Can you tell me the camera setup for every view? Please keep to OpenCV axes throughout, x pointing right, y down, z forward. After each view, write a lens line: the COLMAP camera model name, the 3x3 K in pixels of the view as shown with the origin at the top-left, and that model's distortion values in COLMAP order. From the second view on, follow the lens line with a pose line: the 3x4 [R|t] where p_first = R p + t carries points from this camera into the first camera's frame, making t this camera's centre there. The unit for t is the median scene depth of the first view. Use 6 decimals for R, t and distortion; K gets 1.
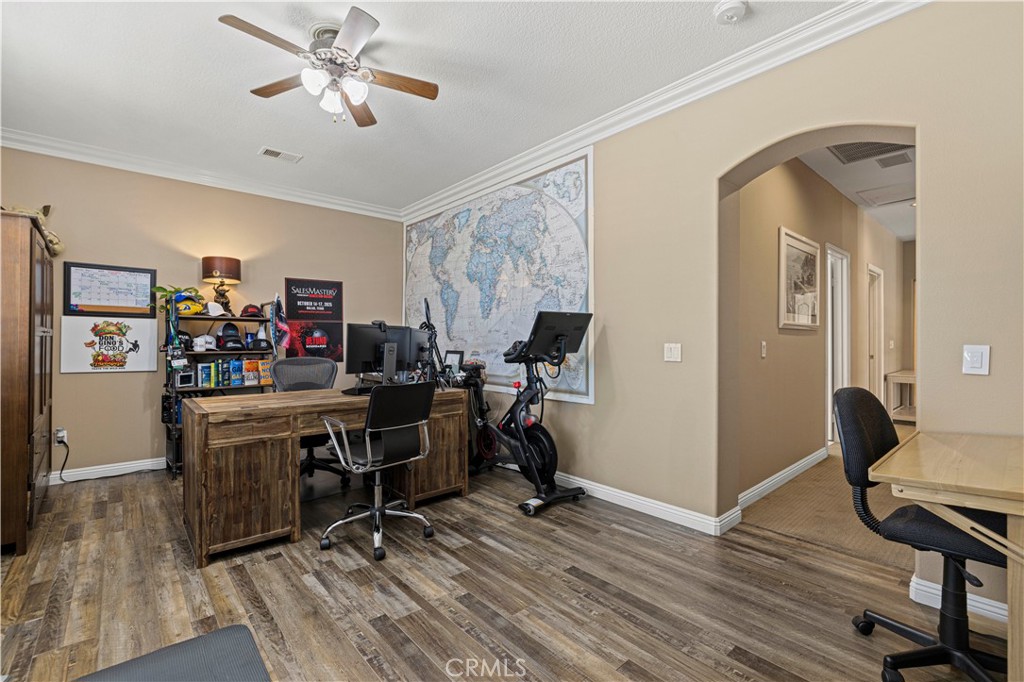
lens RADIAL K [[459.9, 0, 481.5], [0, 459.9, 336.4], [0, 0, 1]] dist [-0.002338, -0.000415]
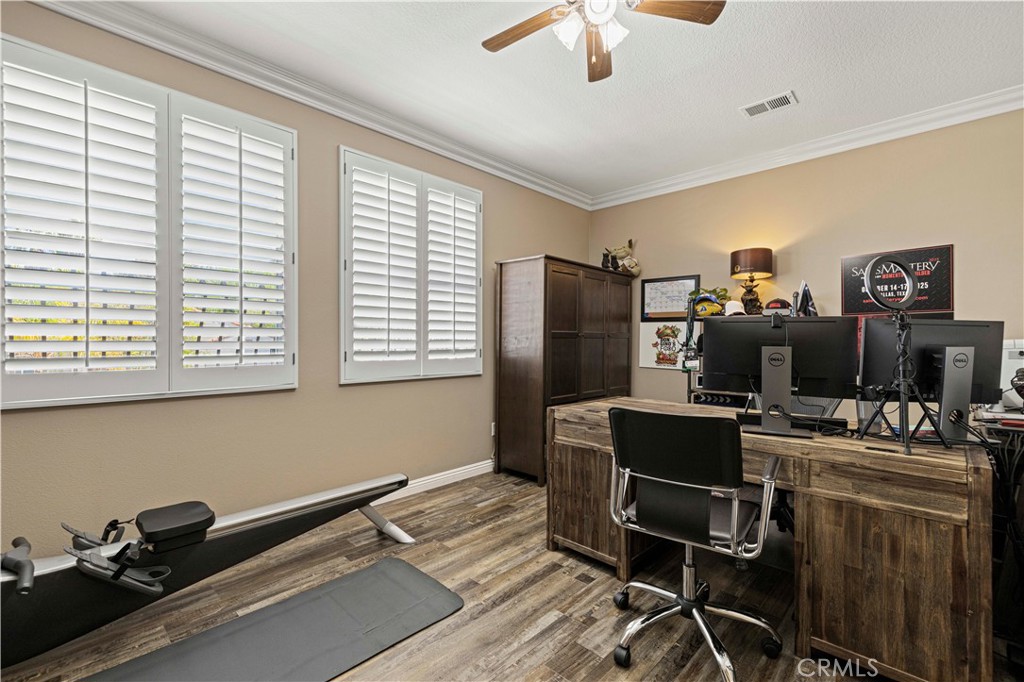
lens RADIAL K [[437.0, 0, 506.8], [0, 437.0, 337.7], [0, 0, 1]] dist [0.001357, -0.000066]
pose [[0.125839, -0.007677, -0.992021, 0.294941], [0.005053, 0.999962, -0.007097, 0.005380], [0.992038, -0.004120, 0.125873, 0.555074]]
